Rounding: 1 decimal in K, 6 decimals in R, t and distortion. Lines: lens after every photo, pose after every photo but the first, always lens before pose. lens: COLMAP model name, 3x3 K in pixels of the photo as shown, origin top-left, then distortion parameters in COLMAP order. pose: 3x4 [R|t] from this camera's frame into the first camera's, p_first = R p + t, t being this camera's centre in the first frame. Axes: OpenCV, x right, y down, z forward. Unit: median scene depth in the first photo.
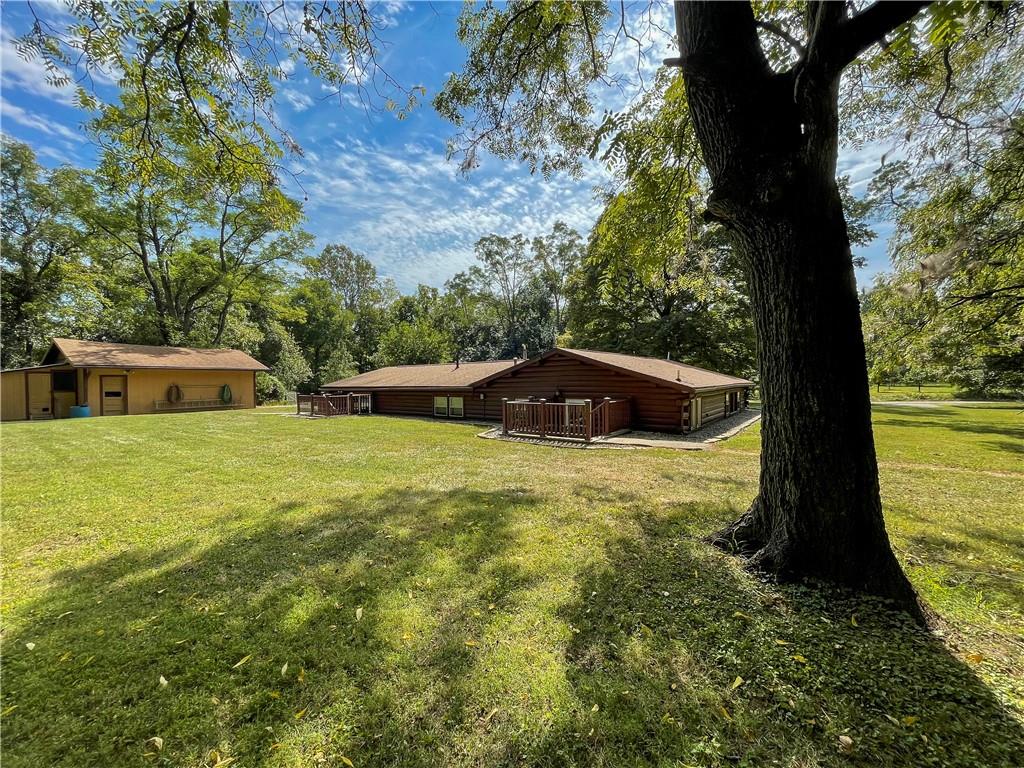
lens RADIAL K [[414.7, 0, 512.0], [0, 414.7, 384.0], [0, 0, 1]] dist [0.001792, 0.000013]
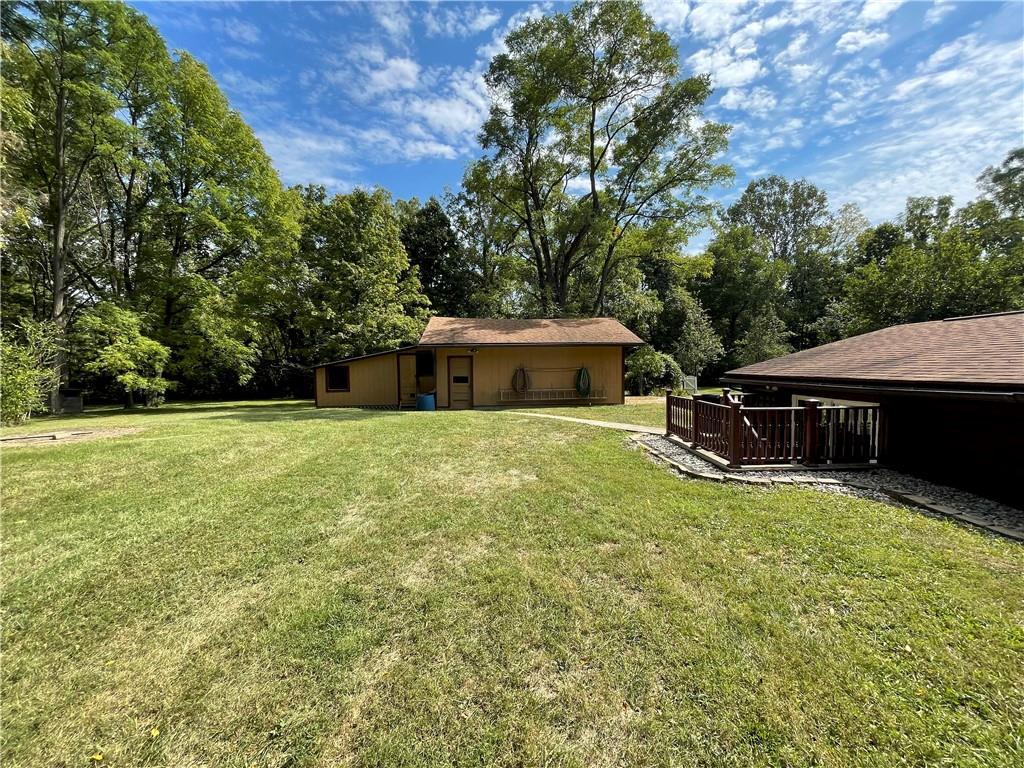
lens RADIAL K [[414.7, 0, 512.0], [0, 414.7, 384.0], [0, 0, 1]] dist [0.001792, 0.000013]
pose [[0.594666, 0.036645, -0.803137, -0.099390], [0.003205, 0.998845, 0.047948, -0.001937], [0.803966, -0.031087, 0.593862, 0.230032]]
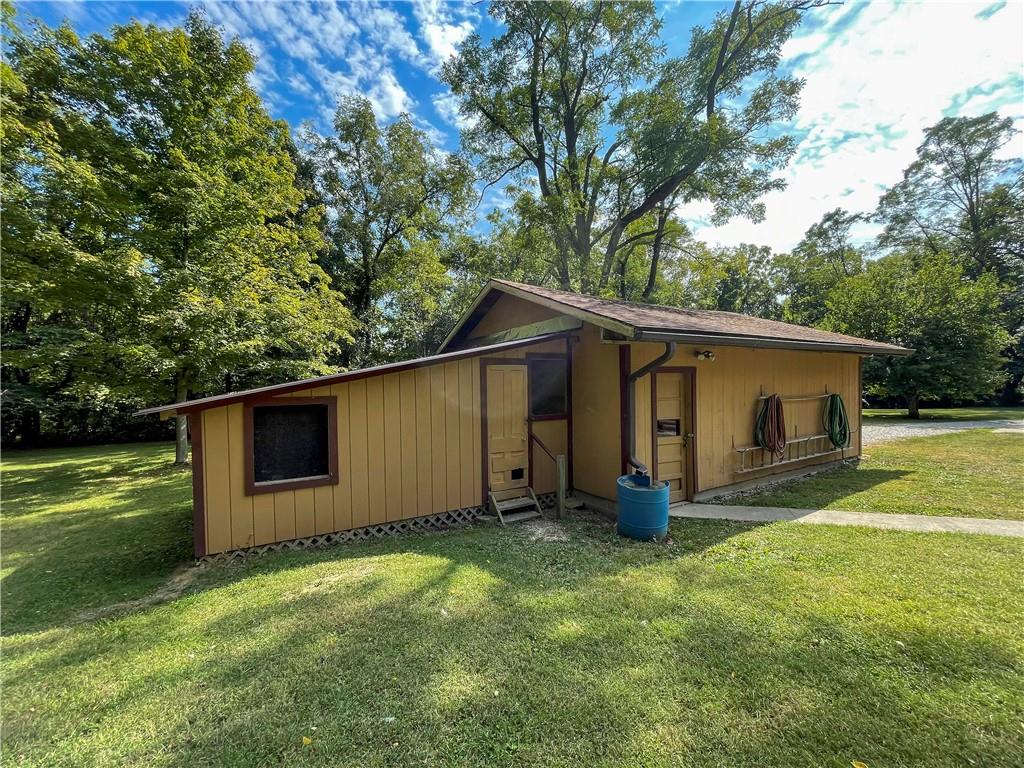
lens RADIAL K [[414.7, 0, 512.0], [0, 414.7, 384.0], [0, 0, 1]] dist [0.001792, 0.000013]
pose [[0.890553, -0.004324, -0.454860, -0.350137], [0.005620, 0.999983, 0.001497, -0.003626], [0.454845, -0.003890, 0.890562, 0.253108]]
